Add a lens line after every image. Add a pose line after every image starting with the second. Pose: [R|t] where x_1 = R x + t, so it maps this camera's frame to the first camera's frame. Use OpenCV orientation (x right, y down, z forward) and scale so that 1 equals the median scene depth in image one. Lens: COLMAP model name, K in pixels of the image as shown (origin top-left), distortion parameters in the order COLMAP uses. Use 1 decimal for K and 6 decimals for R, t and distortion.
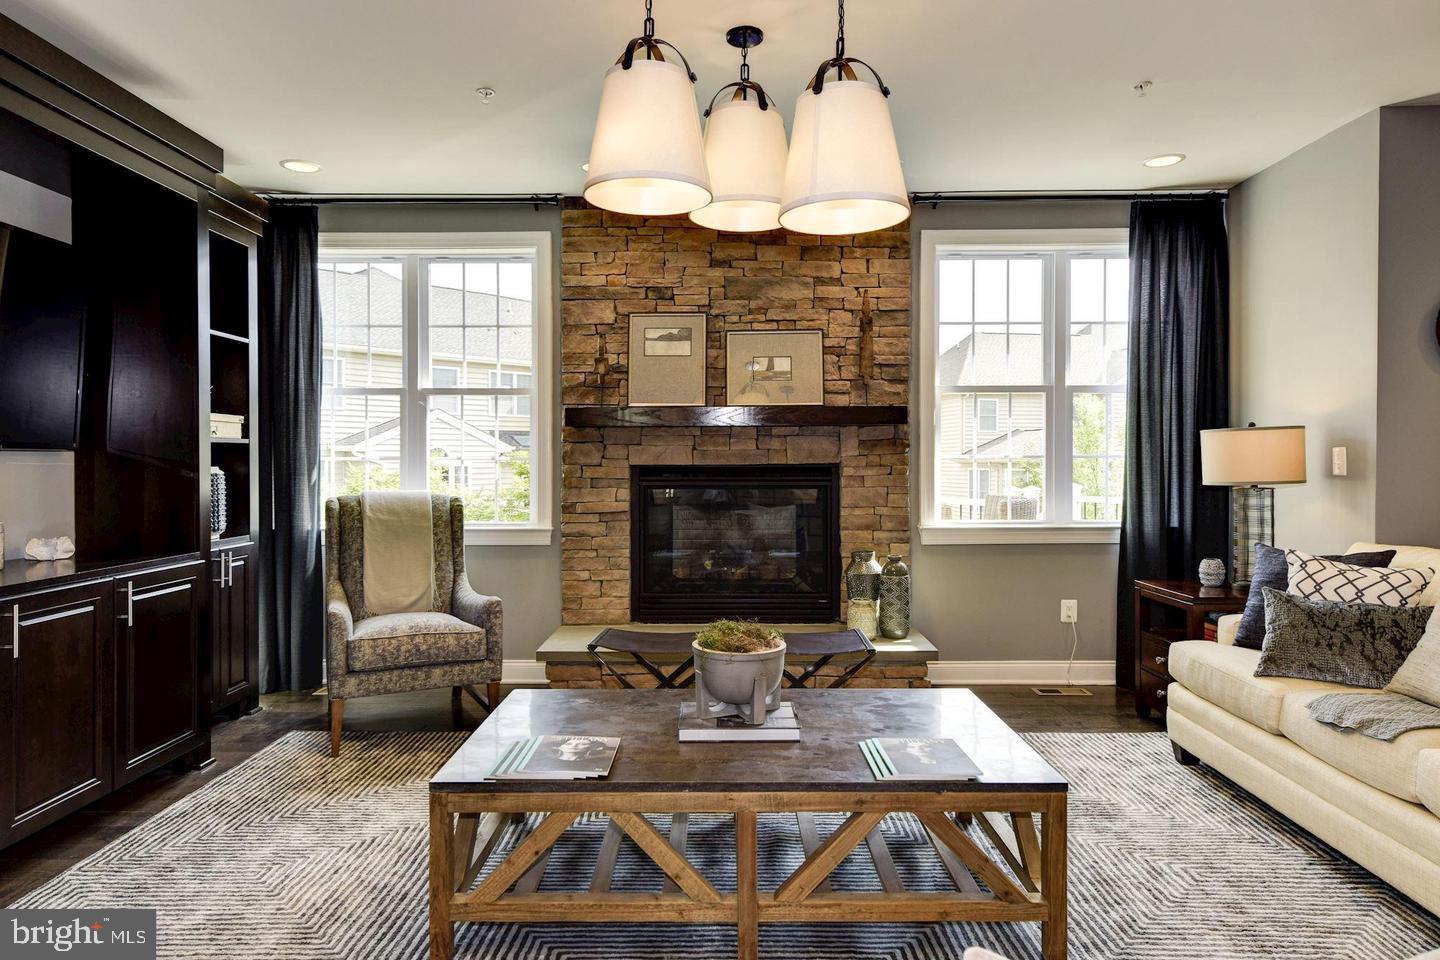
lens RADIAL K [[875.4, 0, 715.3], [0, 875.4, 469.3], [0, 0, 1]] dist [0.011692, -0.004603]
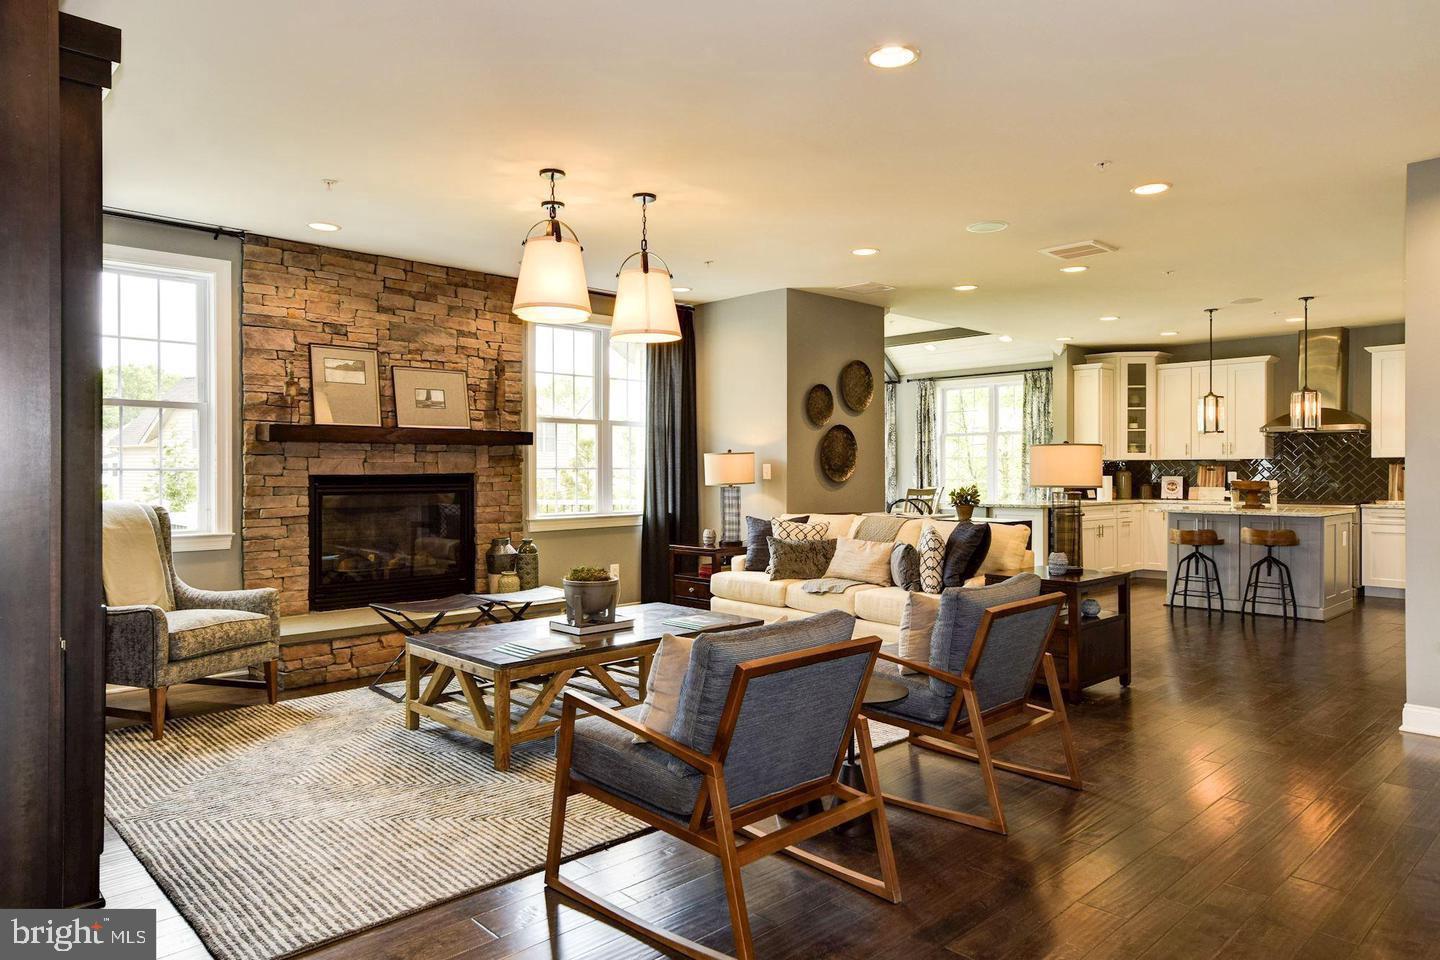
lens RADIAL K [[875.4, 0, 728.7], [0, 875.4, 479.1], [0, 0, 1]] dist [0.011692, -0.004603]
pose [[0.722055, -0.006564, 0.691805, -0.499151], [0.006804, 0.999974, 0.002387, 0.001452], [-0.691803, 0.002984, 0.722080, -0.217645]]
